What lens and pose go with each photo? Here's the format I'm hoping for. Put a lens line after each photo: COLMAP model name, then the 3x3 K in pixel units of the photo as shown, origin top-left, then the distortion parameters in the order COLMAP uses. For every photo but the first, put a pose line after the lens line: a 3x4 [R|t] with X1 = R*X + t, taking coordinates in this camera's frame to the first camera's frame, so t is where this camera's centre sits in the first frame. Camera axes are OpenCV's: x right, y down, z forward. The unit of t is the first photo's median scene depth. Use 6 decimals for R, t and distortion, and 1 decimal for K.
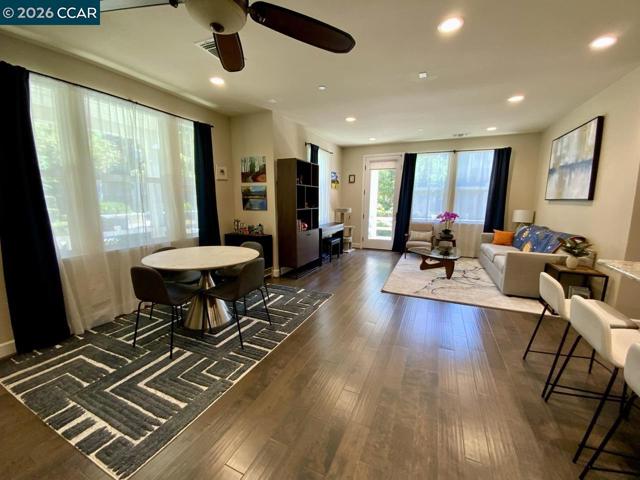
lens RADIAL K [[257.4, 0, 320.1], [0, 257.4, 241.4], [0, 0, 1]] dist [0.020354, -0.018961]
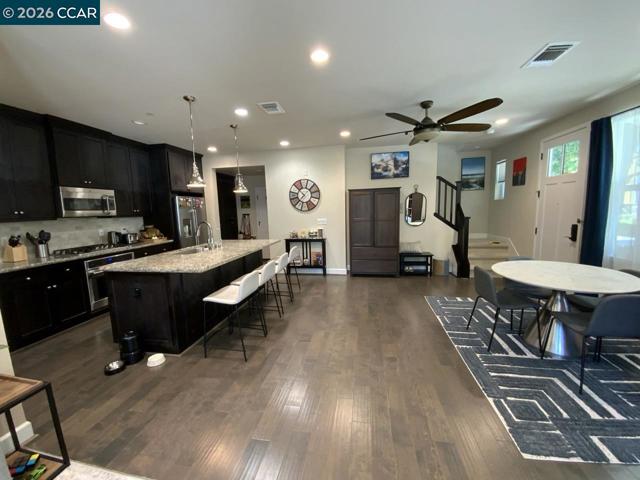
lens RADIAL K [[257.4, 0, 320.1], [0, 257.4, 241.4], [0, 0, 1]] dist [0.020354, -0.018961]
pose [[-0.969988, 0.054055, -0.237069, 0.364484], [-0.015113, 0.959689, 0.280658, -0.184739], [0.242683, 0.275818, -0.930070, 1.009582]]
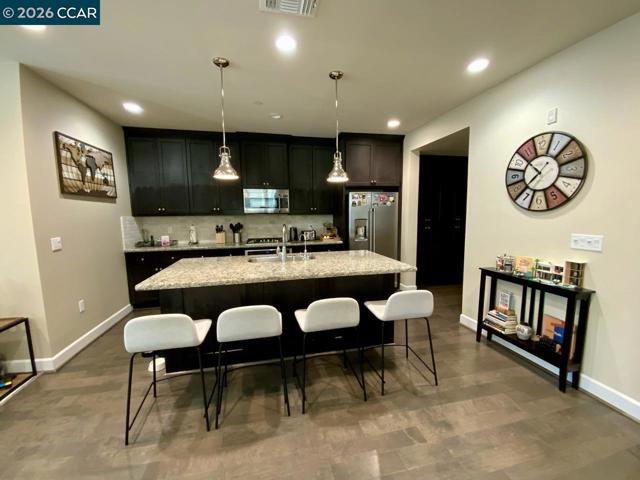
lens RADIAL K [[256.2, 0, 313.5], [0, 256.2, 242.2], [0, 0, 1]] dist [0.022473, -0.018974]
pose [[-0.593681, -0.087146, 0.799968, -0.024022], [0.142638, 0.966980, 0.211196, -0.086395], [-0.791958, 0.239489, -0.561647, 0.438137]]
